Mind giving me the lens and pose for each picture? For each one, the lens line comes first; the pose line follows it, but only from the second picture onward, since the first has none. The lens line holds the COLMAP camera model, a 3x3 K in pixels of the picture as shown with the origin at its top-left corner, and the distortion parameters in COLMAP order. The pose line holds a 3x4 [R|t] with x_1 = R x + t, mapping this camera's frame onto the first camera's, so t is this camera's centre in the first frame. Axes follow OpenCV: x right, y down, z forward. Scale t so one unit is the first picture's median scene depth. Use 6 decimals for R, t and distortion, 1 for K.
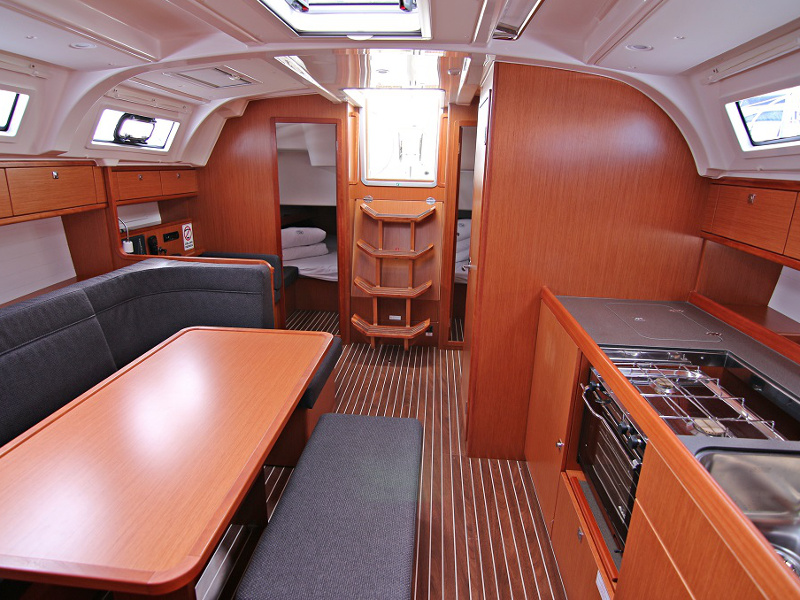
lens RADIAL K [[473.3, 0, 397.7], [0, 473.3, 300.7], [0, 0, 1]] dist [0.000852, -0.009899]
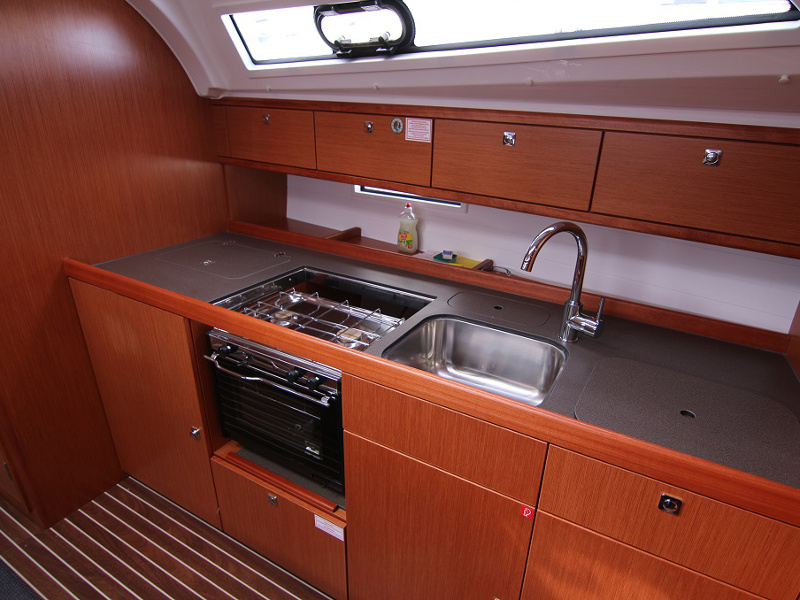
lens RADIAL K [[473.3, 0, 402.3], [0, 473.3, 298.6], [0, 0, 1]] dist [0.000852, -0.009899]
pose [[0.389897, -0.362377, 0.846560, -0.142786], [0.232833, 0.928239, 0.290105, -0.076096], [-0.890937, 0.083996, 0.446291, 0.280375]]
